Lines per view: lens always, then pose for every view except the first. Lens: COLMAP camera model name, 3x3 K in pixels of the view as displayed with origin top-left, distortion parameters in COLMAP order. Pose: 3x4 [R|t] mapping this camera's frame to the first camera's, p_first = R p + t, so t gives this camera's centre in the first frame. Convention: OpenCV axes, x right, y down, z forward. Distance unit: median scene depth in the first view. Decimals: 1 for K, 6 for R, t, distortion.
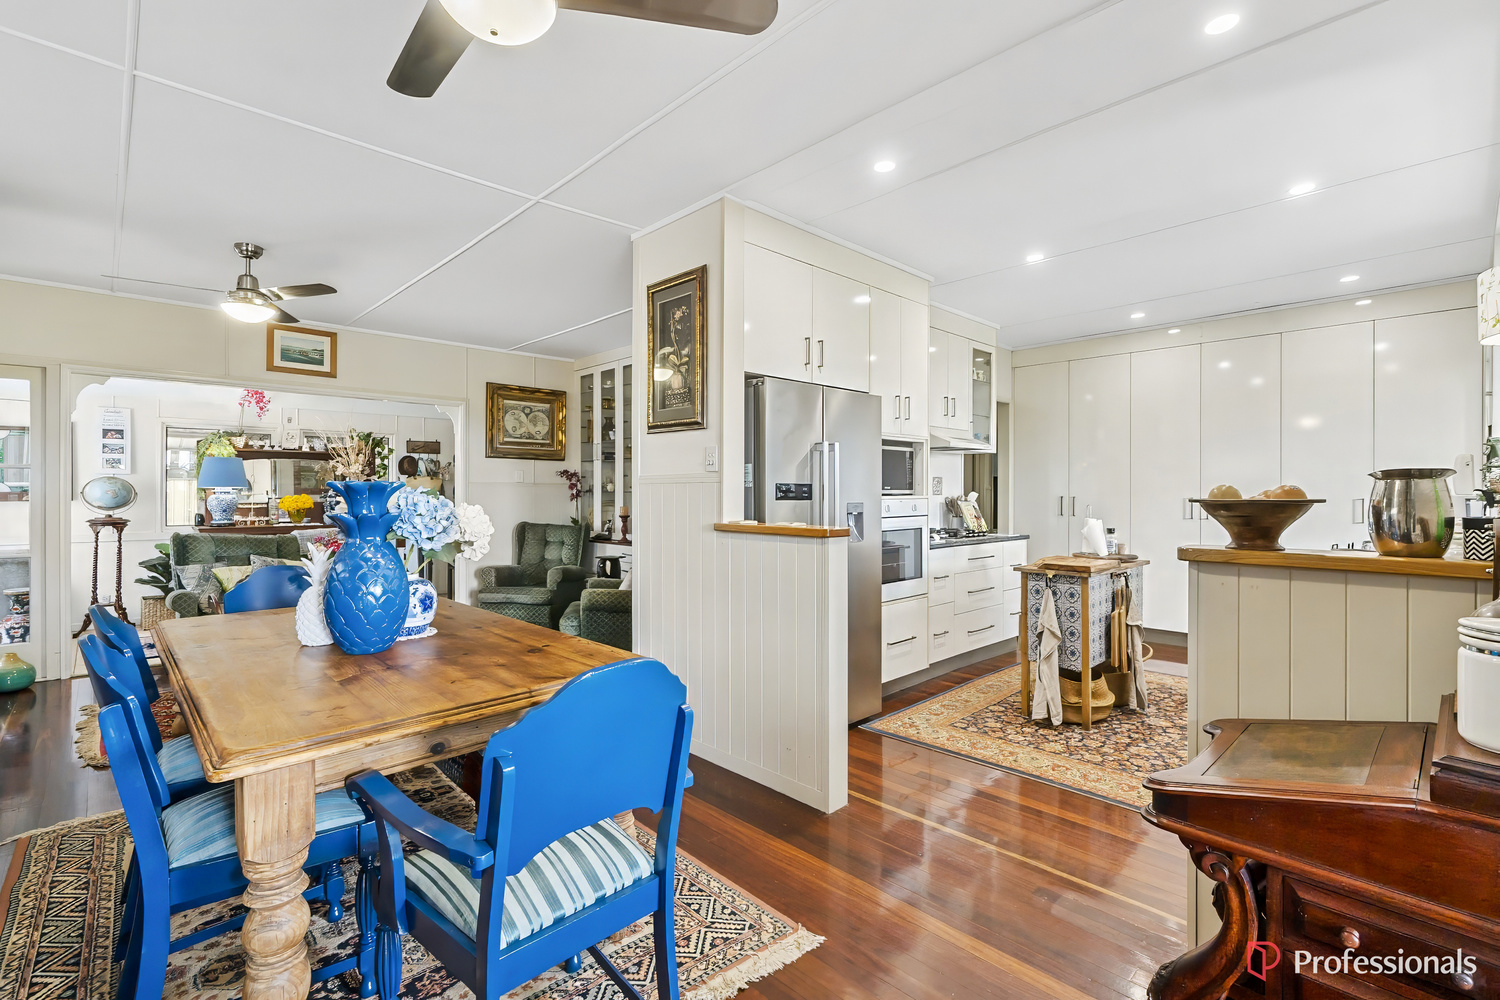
lens RADIAL K [[674.7, 0, 745.7], [0, 674.7, 494.8], [0, 0, 1]] dist [-0.001340, 0.000384]
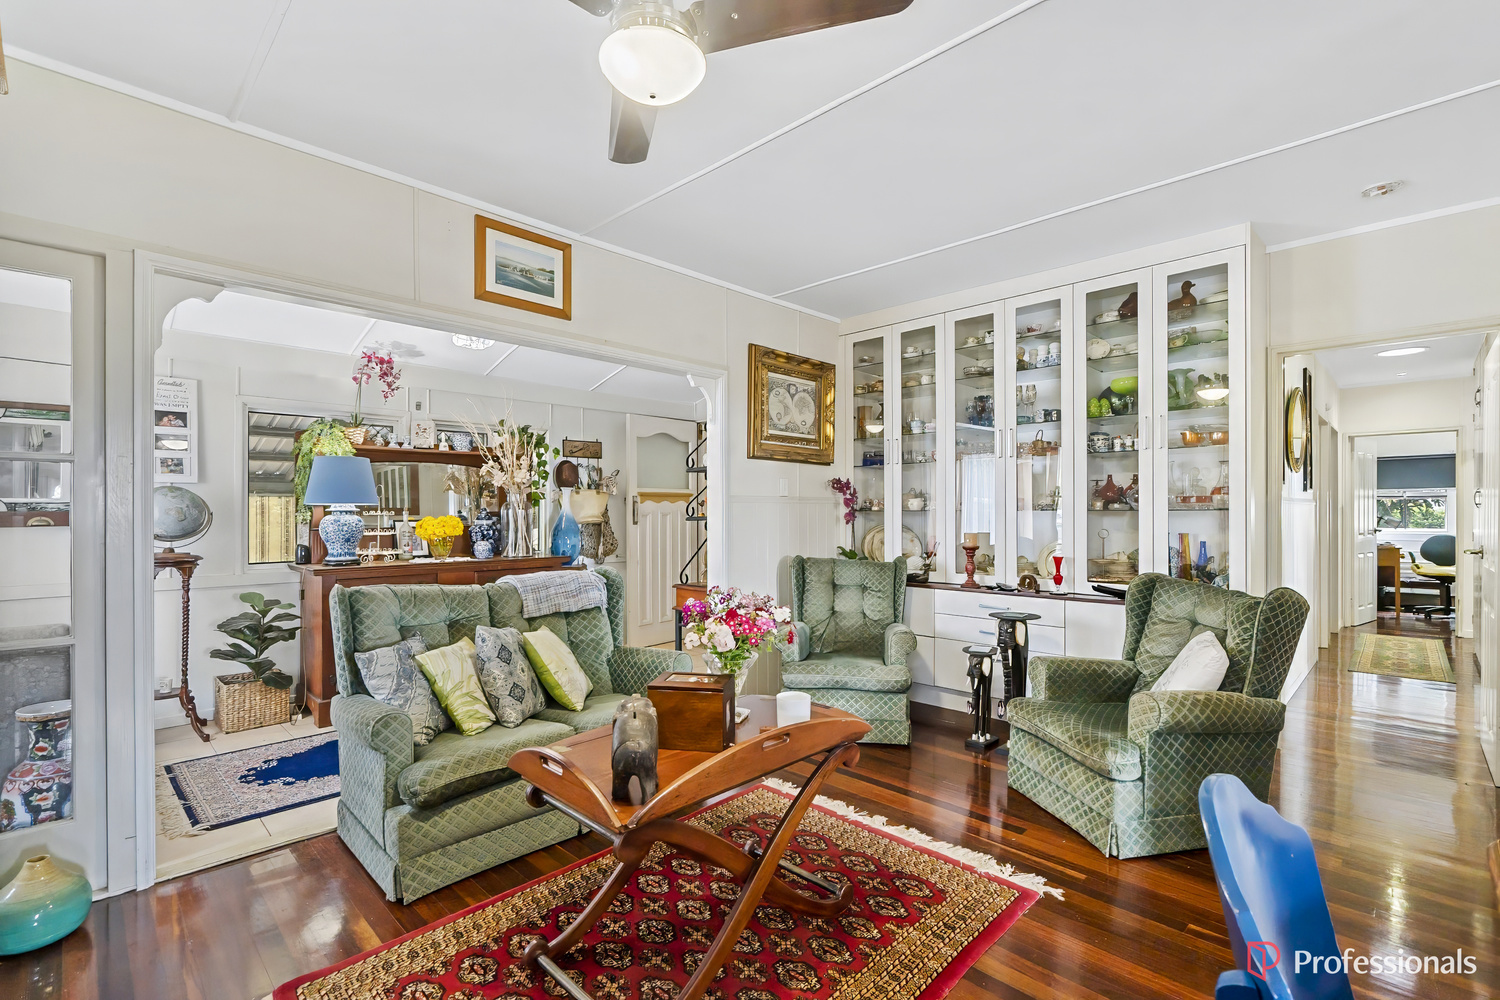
lens RADIAL K [[674.5, 0, 747.9], [0, 674.5, 515.7], [0, 0, 1]] dist [-0.001430, 0.000067]
pose [[0.999524, -0.001777, 0.030789, -0.402134], [0.001749, 0.999998, 0.000938, 0.000030], [-0.030791, -0.000884, 0.999525, 0.340568]]
